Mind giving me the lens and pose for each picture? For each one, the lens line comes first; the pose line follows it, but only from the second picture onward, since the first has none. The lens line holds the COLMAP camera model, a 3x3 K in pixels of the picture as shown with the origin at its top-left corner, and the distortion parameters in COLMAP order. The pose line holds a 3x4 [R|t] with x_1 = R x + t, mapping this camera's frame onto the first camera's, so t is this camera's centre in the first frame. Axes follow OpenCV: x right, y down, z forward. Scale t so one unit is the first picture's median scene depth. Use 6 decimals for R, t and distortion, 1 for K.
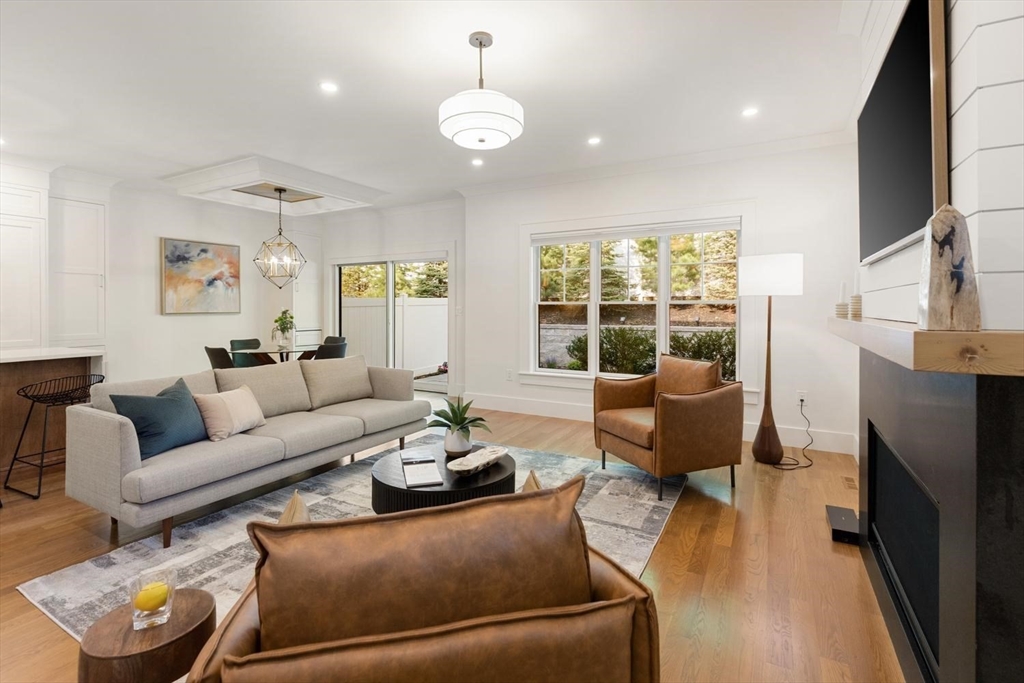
lens RADIAL K [[454.4, 0, 516.3], [0, 454.4, 309.1], [0, 0, 1]] dist [0.001882, 0.000231]
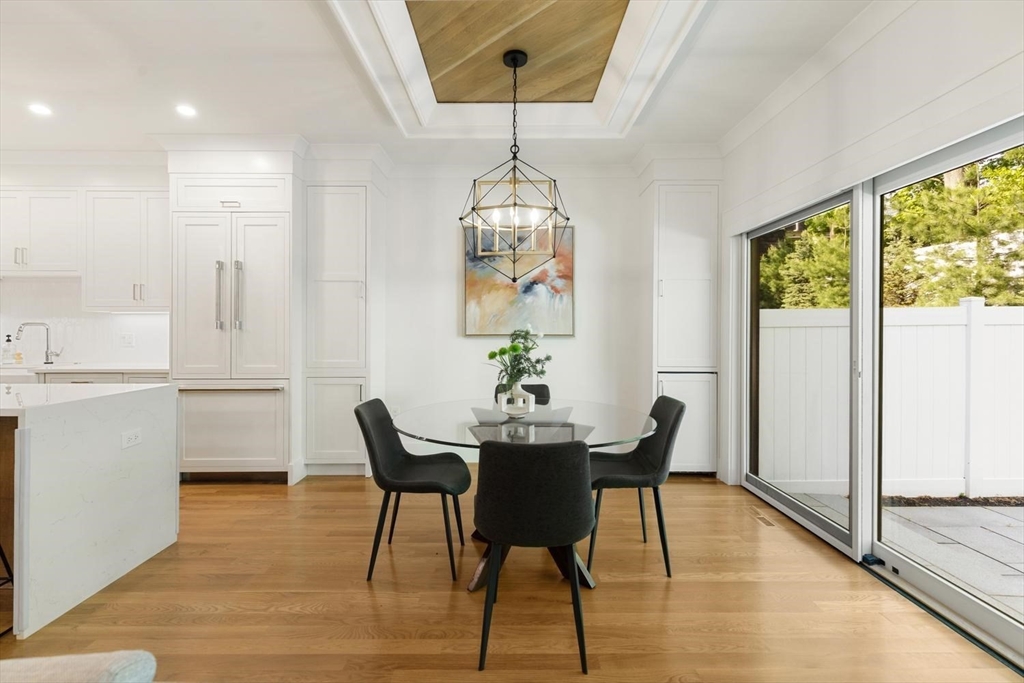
lens RADIAL K [[468.4, 0, 509.5], [0, 468.4, 336.9], [0, 0, 1]] dist [0.001304, 0.000045]
pose [[0.464804, 0.008281, -0.885375, -0.098865], [-0.006770, 0.999960, 0.005798, 0.007313], [0.885388, 0.003299, 0.464842, 0.679363]]
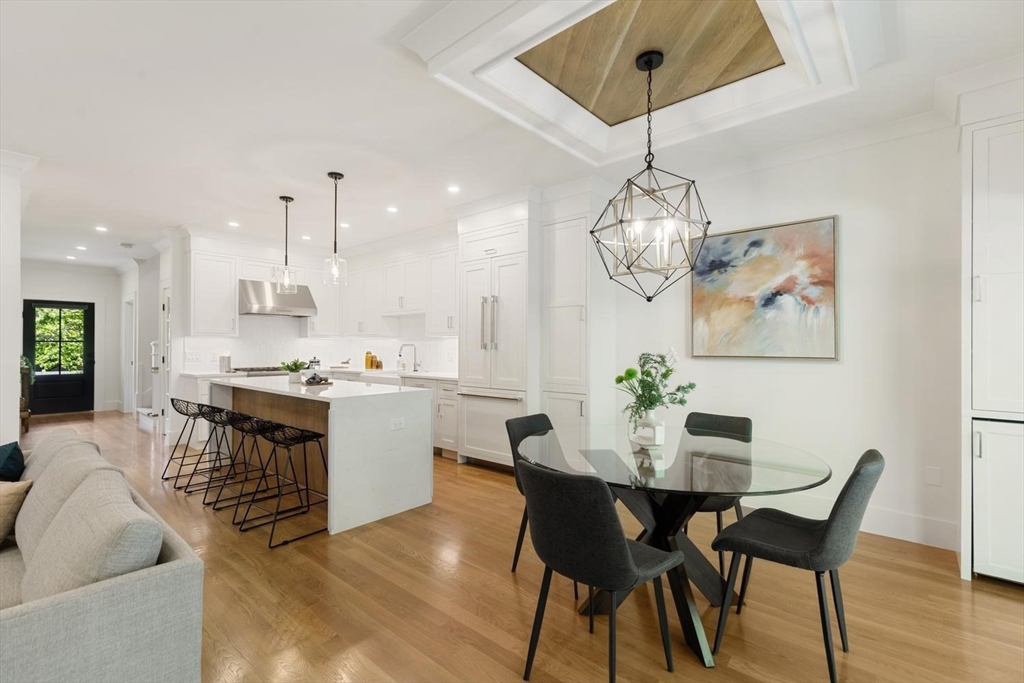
lens RADIAL K [[465.9, 0, 510.2], [0, 465.9, 348.9], [0, 0, 1]] dist [0.001201, 0.000137]
pose [[-0.246736, -0.000323, -0.969083, -0.068434], [-0.011449, 0.999931, 0.002582, 0.000610], [0.969015, 0.011732, -0.246723, 0.854041]]
